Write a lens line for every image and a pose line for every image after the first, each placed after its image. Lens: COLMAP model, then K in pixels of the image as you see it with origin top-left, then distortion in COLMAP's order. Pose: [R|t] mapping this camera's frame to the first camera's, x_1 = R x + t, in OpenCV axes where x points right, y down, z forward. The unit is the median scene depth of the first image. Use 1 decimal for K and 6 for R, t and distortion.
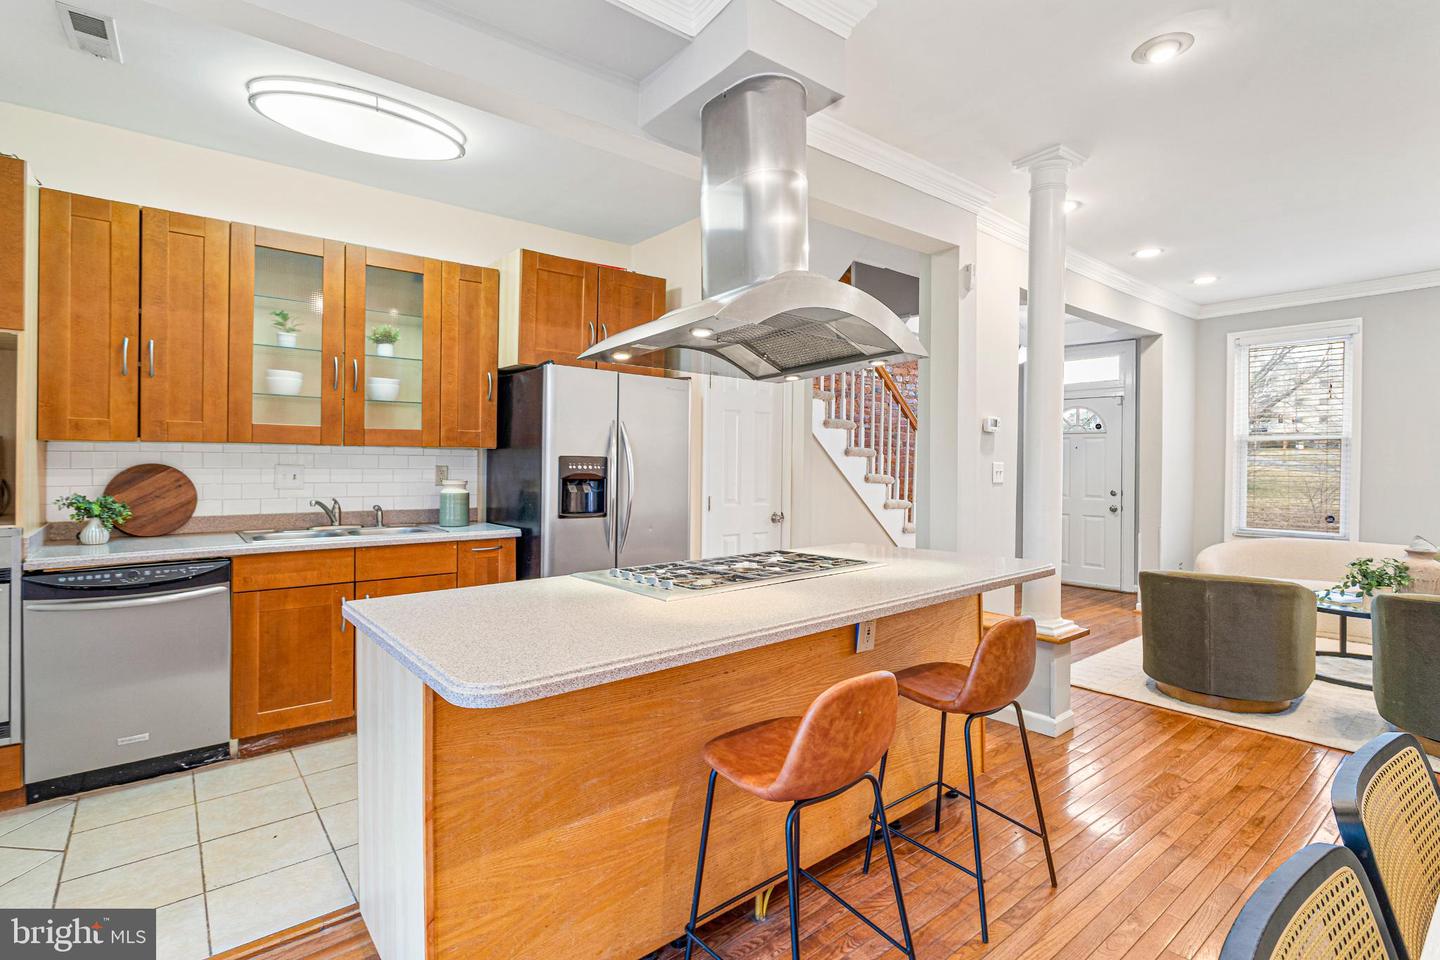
lens RADIAL K [[682.3, 0, 718.6], [0, 682.3, 455.8], [0, 0, 1]] dist [-0.017160, 0.000008]
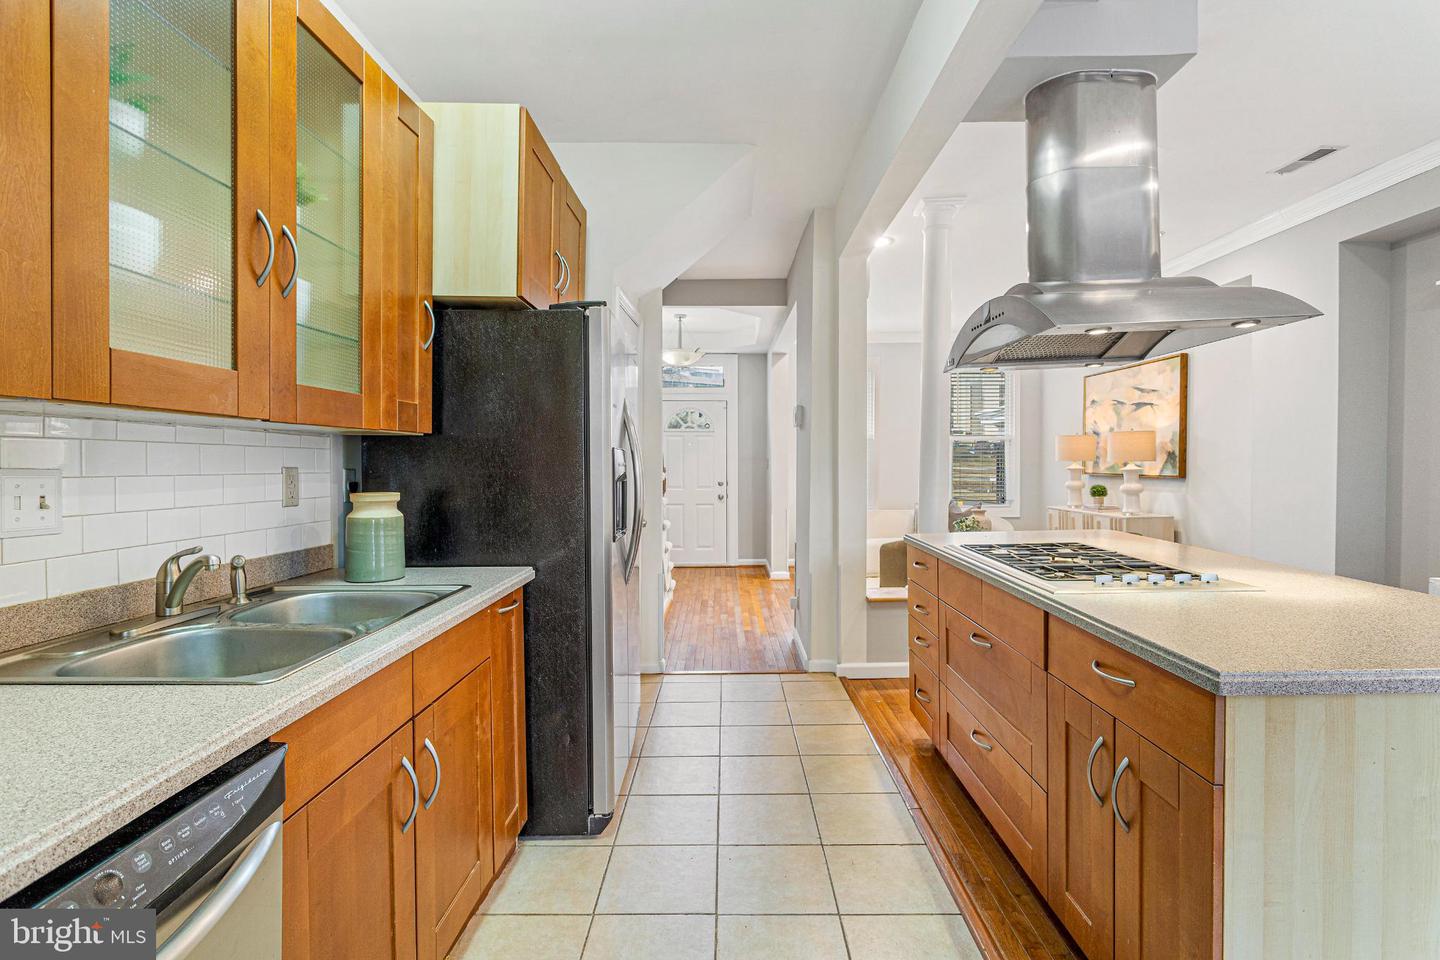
lens RADIAL K [[684.3, 0, 727.3], [0, 684.3, 467.5], [0, 0, 1]] dist [0.000076, 0.000181]
pose [[0.630082, -0.014706, 0.776390, -0.673258], [0.000151, 0.999823, 0.018815, 0.008732], [-0.776529, -0.011738, 0.629972, 0.480762]]
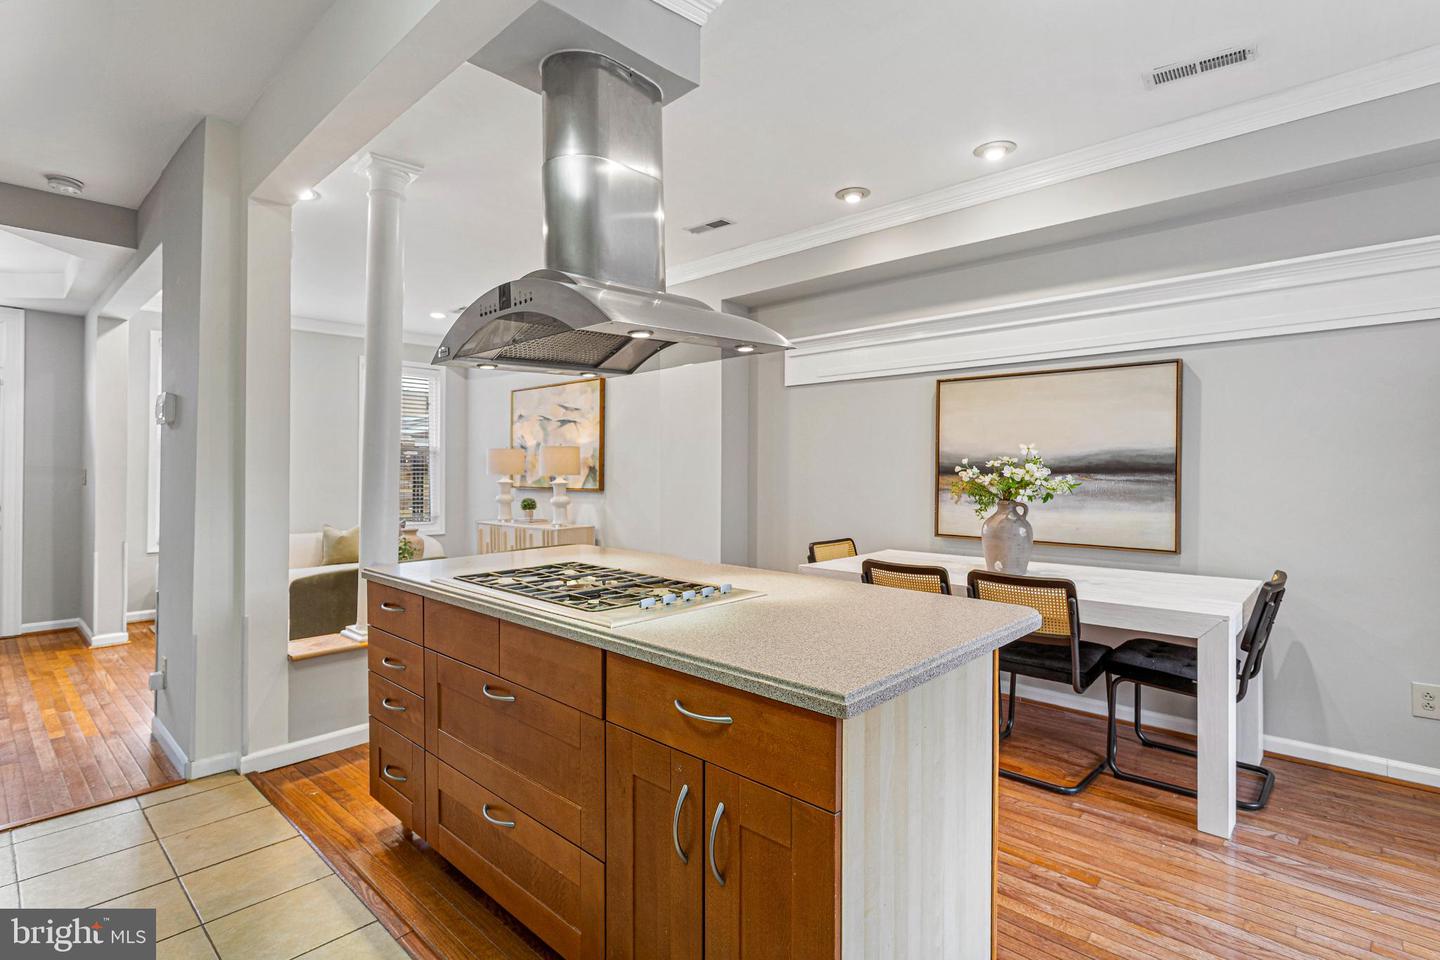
lens RADIAL K [[700.6, 0, 720.3], [0, 700.6, 468.8], [0, 0, 1]] dist [-0.000033, 0.000060]
pose [[-0.134326, 0.001651, 0.990936, -0.584315], [-0.009779, 0.999948, -0.002991, 0.010351], [-0.990889, -0.010092, -0.134303, 0.602893]]
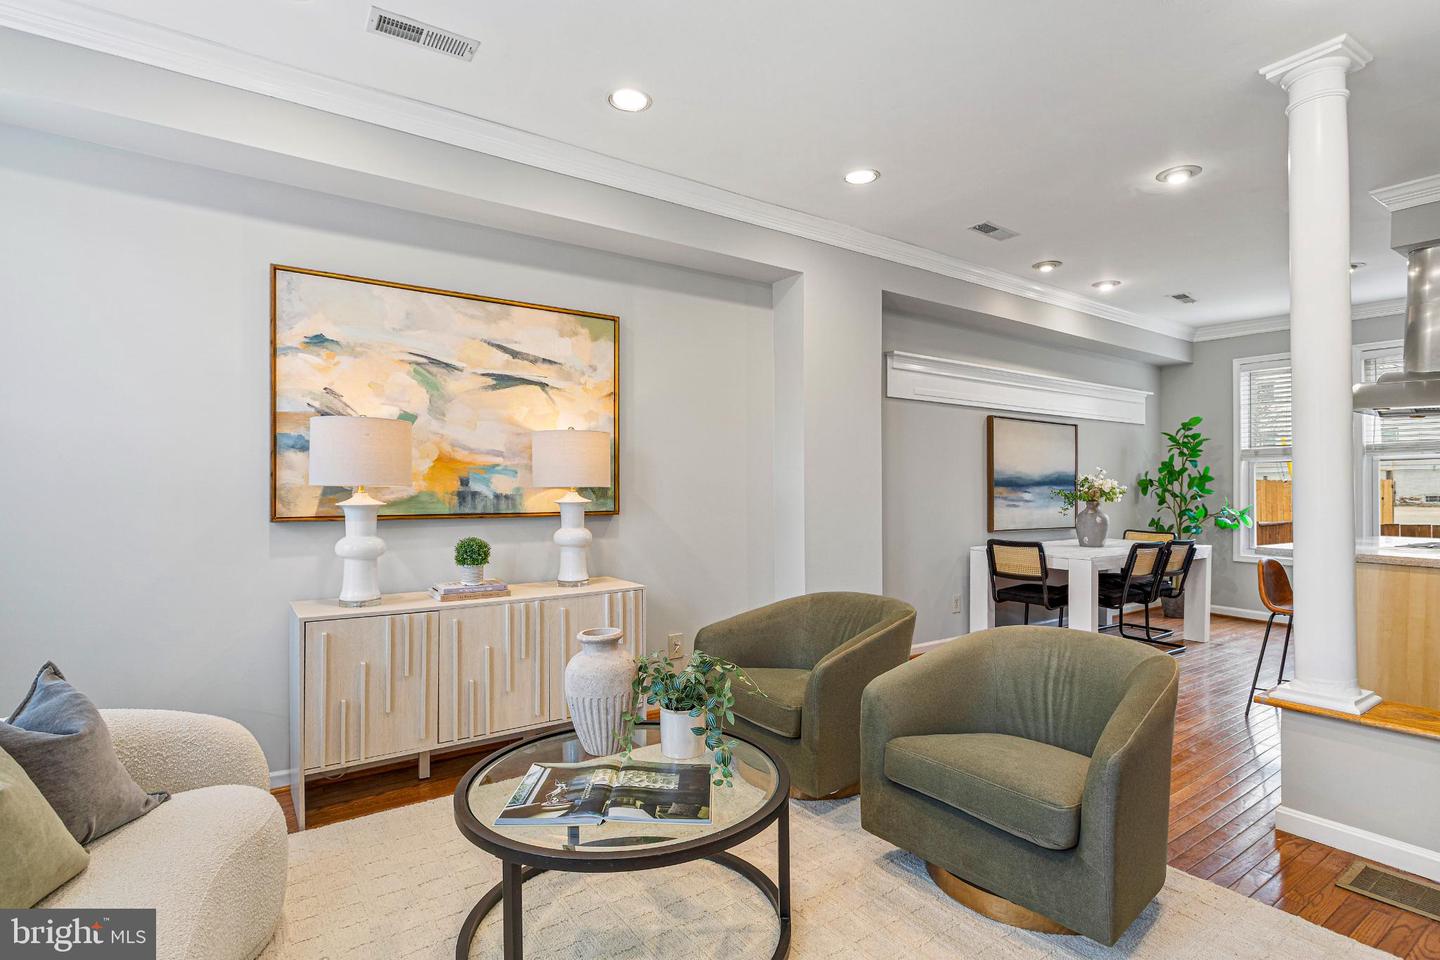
lens RADIAL K [[699.2, 0, 707.4], [0, 699.2, 493.2], [0, 0, 1]] dist [0.001917, 0.000626]
pose [[-0.996646, -0.006433, 0.081581, 1.032259], [-0.006334, 0.999979, 0.001466, 0.031053], [-0.081588, 0.000944, -0.996666, 1.699087]]
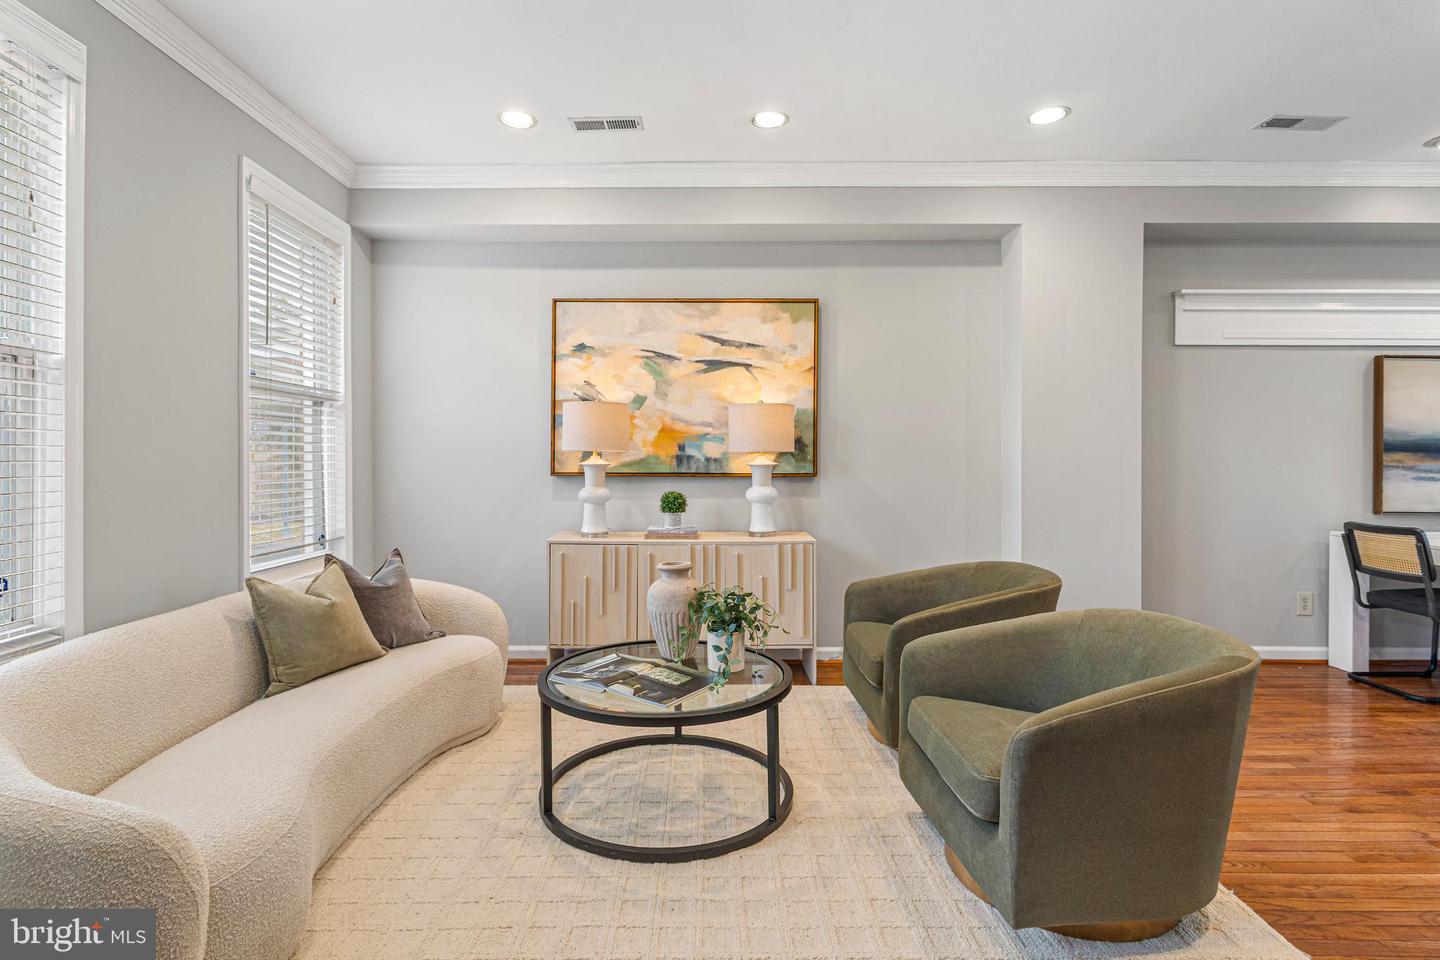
lens RADIAL K [[694.0, 0, 696.7], [0, 694.0, 457.7], [0, 0, 1]] dist [0.000980, 0.000376]
pose [[-0.775162, -0.009904, 0.631685, 0.678061], [-0.010529, 0.999941, 0.002756, 0.032680], [-0.631675, -0.004514, -0.775220, 1.685979]]
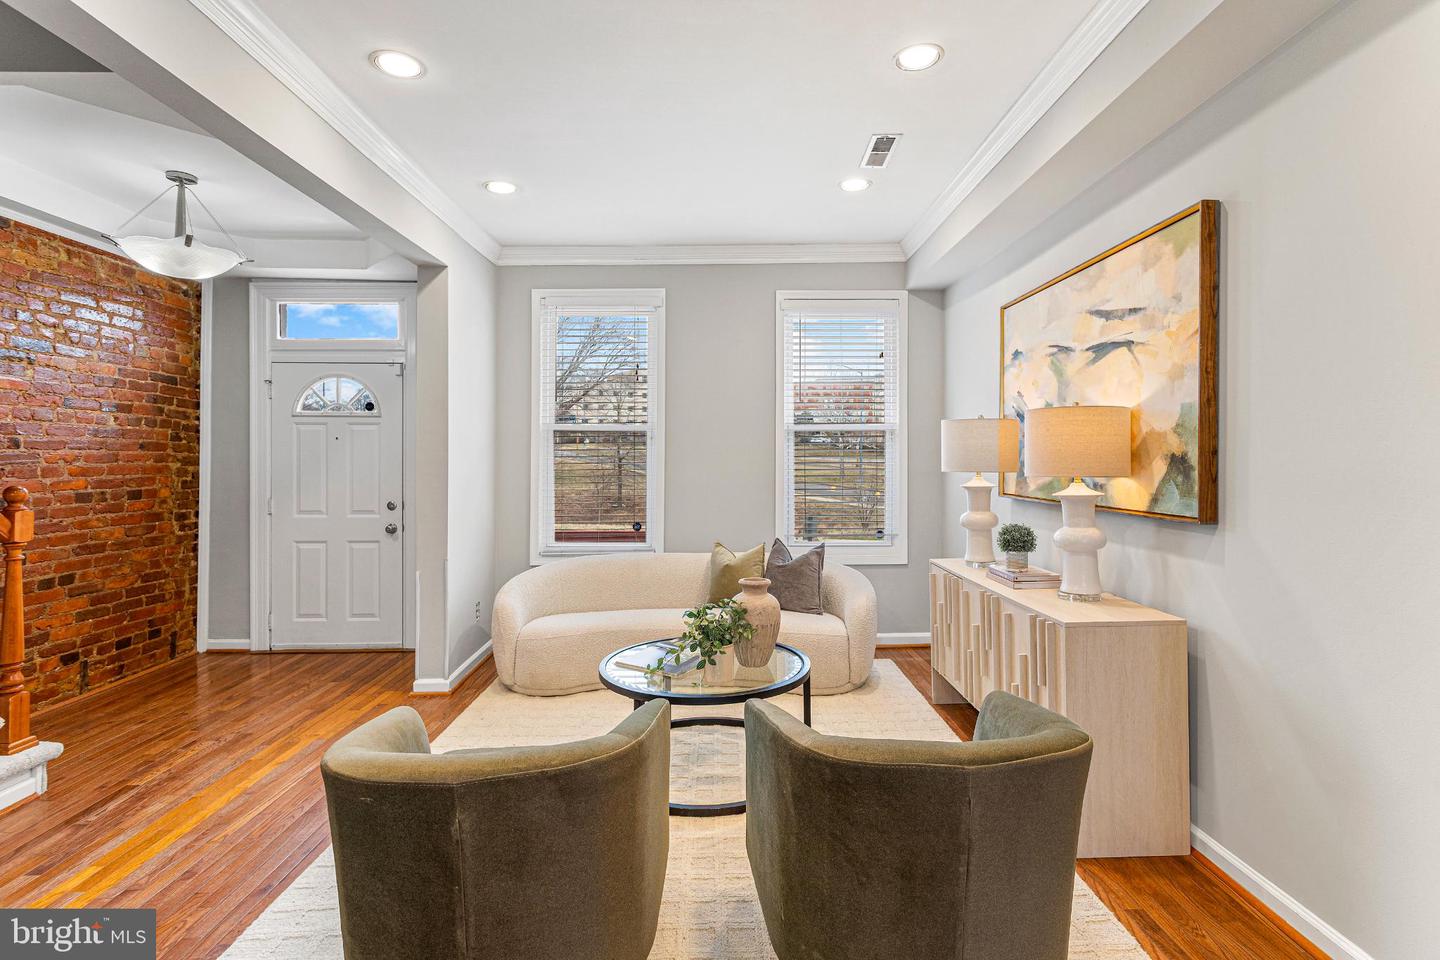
lens RADIAL K [[679.8, 0, 736.5], [0, 679.8, 457.5], [0, 0, 1]] dist [0.000421, -0.000043]
pose [[0.605557, -0.006198, 0.795778, 0.502714], [-0.002425, 0.999951, 0.009633, -0.001106], [-0.795798, -0.007764, 0.605512, 0.631089]]
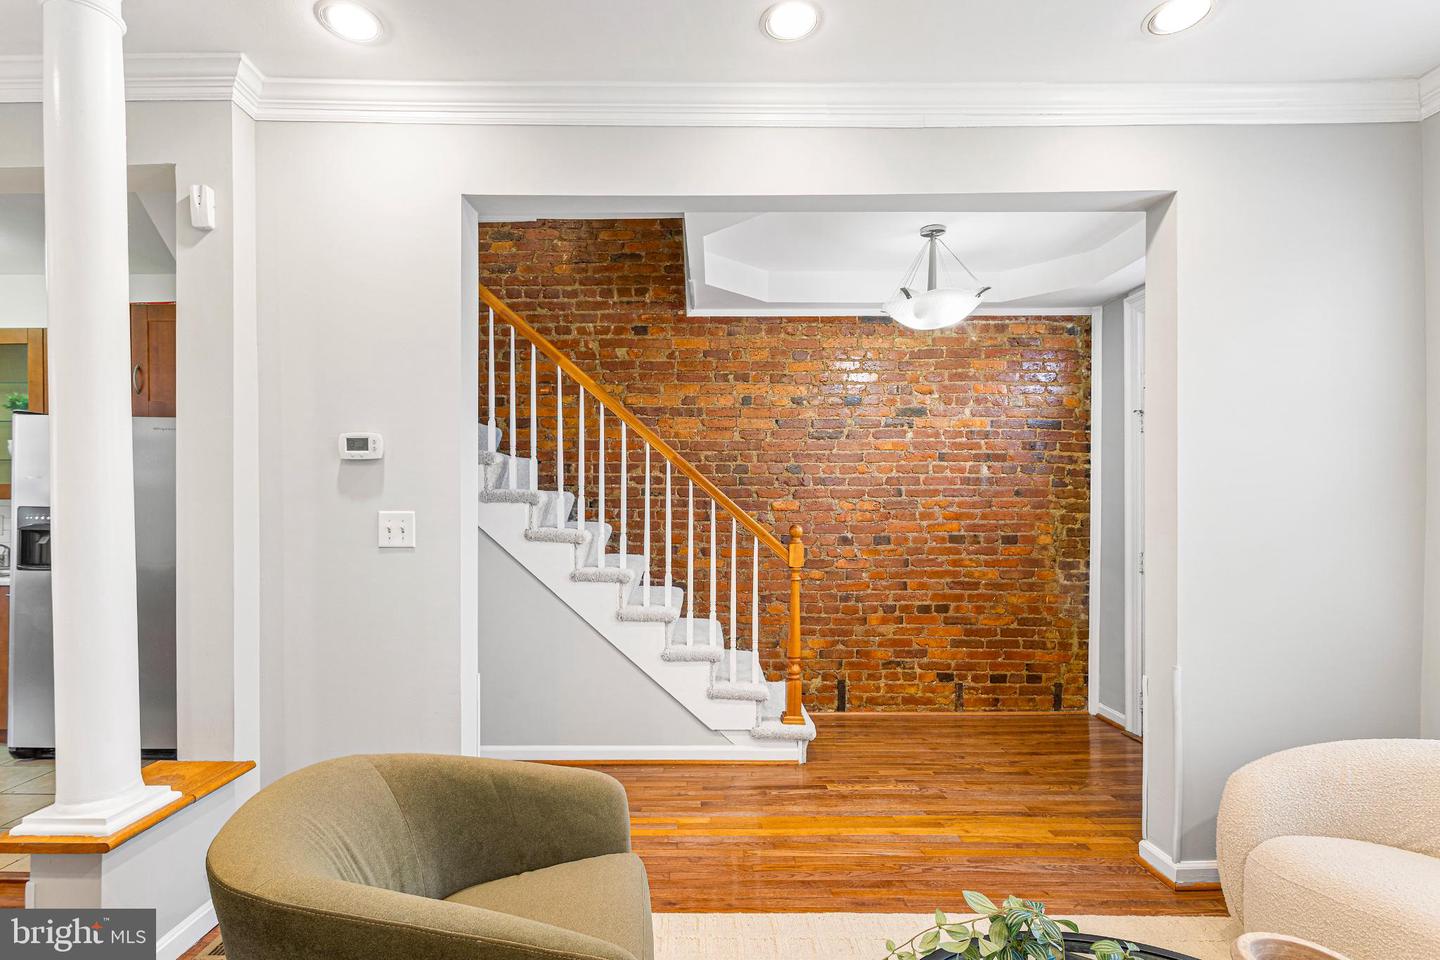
lens RADIAL K [[707.5, 0, 691.8], [0, 707.5, 504.2], [0, 0, 1]] dist [-0.001442, -0.000166]
pose [[0.775185, -0.006833, -0.631698, 1.162194], [0.008635, 0.999963, -0.000220, 0.008723], [0.631676, -0.005284, 0.775215, 0.816938]]
